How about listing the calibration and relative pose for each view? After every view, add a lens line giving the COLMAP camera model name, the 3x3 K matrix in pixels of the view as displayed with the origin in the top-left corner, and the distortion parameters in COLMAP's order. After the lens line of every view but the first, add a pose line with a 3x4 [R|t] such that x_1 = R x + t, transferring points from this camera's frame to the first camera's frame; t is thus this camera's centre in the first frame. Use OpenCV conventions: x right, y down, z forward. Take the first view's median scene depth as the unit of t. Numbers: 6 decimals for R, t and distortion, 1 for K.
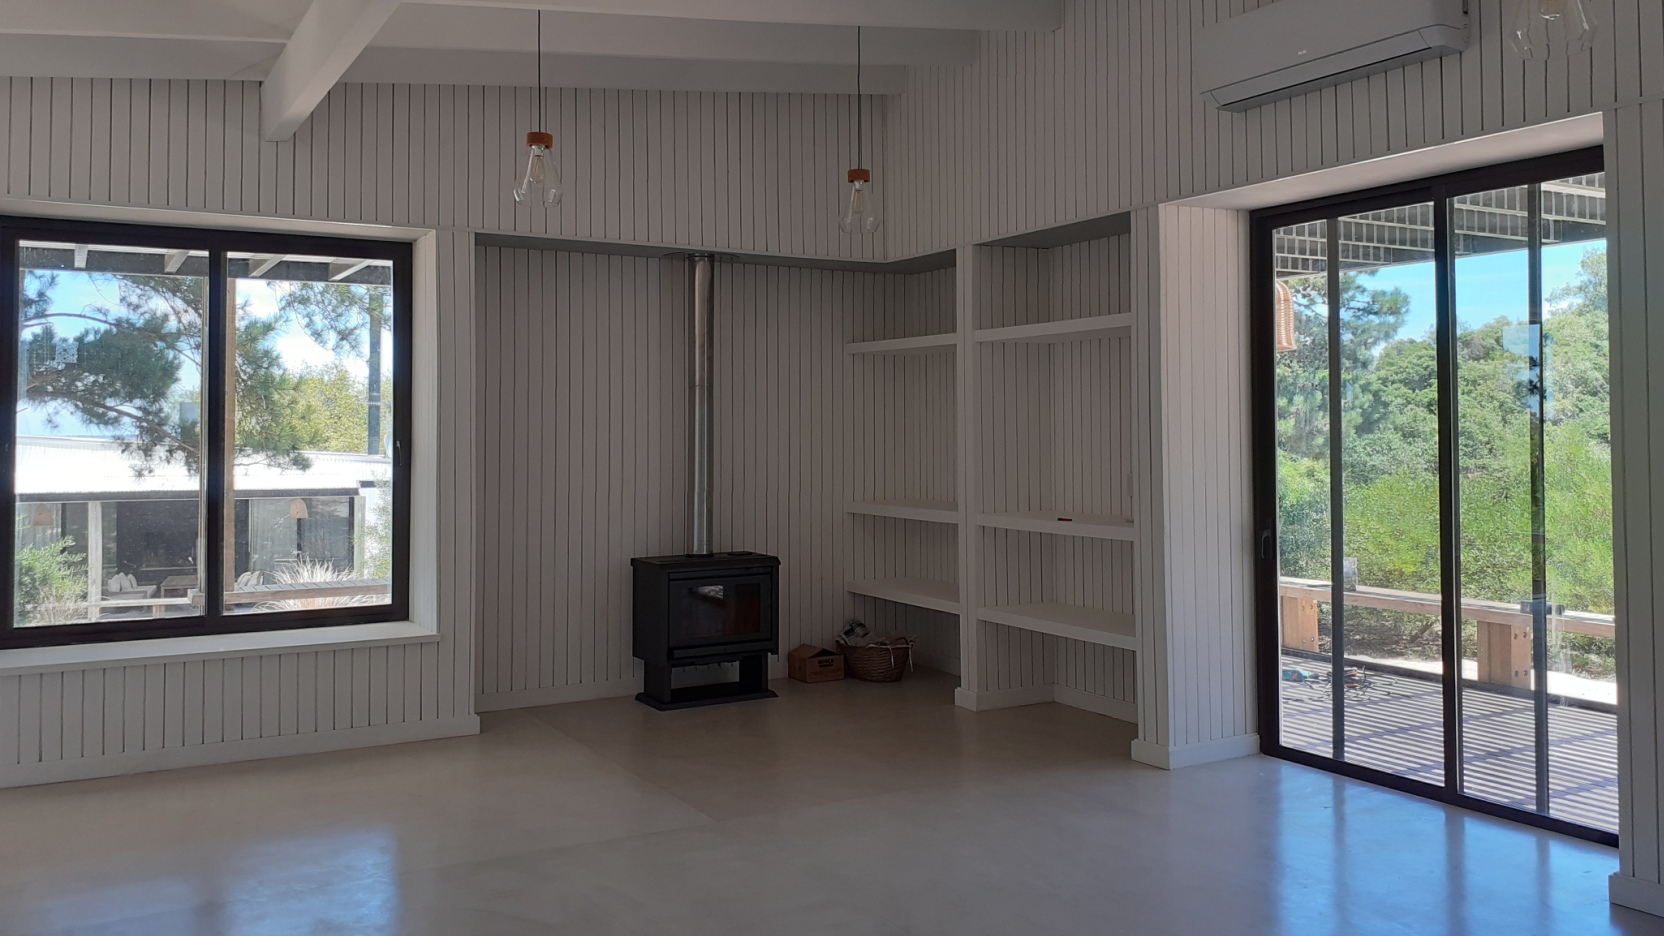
lens RADIAL K [[1315.5, 0, 814.3], [0, 1315.5, 442.1], [0, 0, 1]] dist [0.023807, -0.053264]
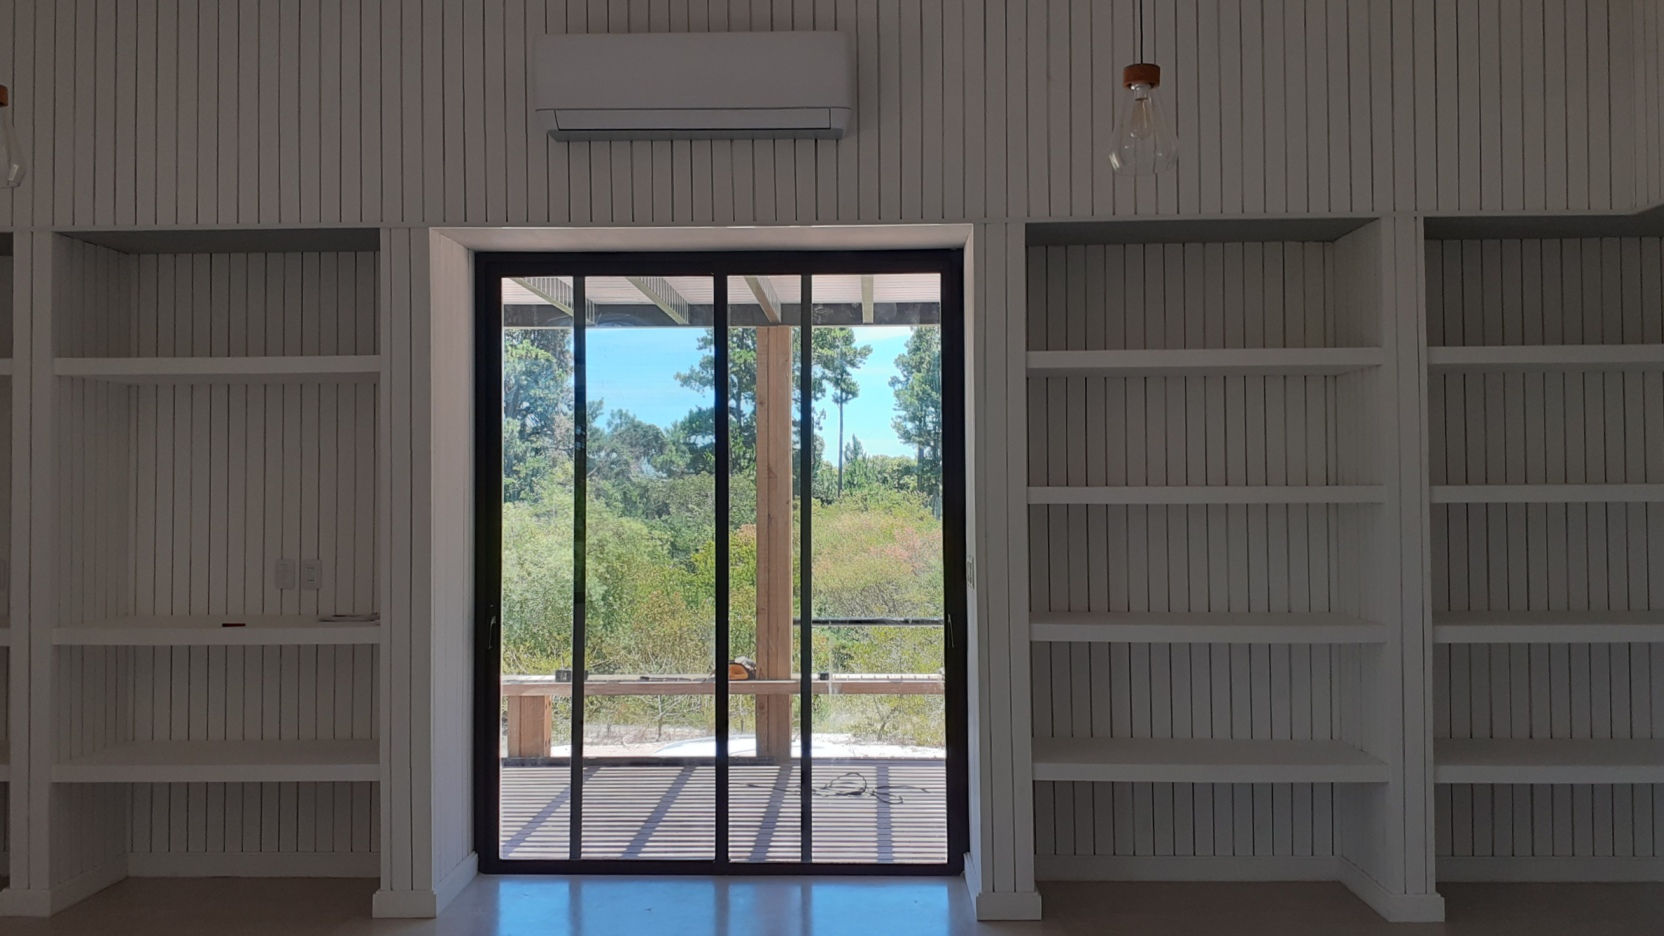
lens RADIAL K [[1315.5, 0, 842.1], [0, 1315.5, 490.9], [0, 0, 1]] dist [0.023807, -0.053264]
pose [[0.502475, 0.010190, 0.864532, -0.303060], [0.009870, 0.999798, -0.017521, 0.000129], [-0.864536, 0.017337, 0.502272, 0.357778]]
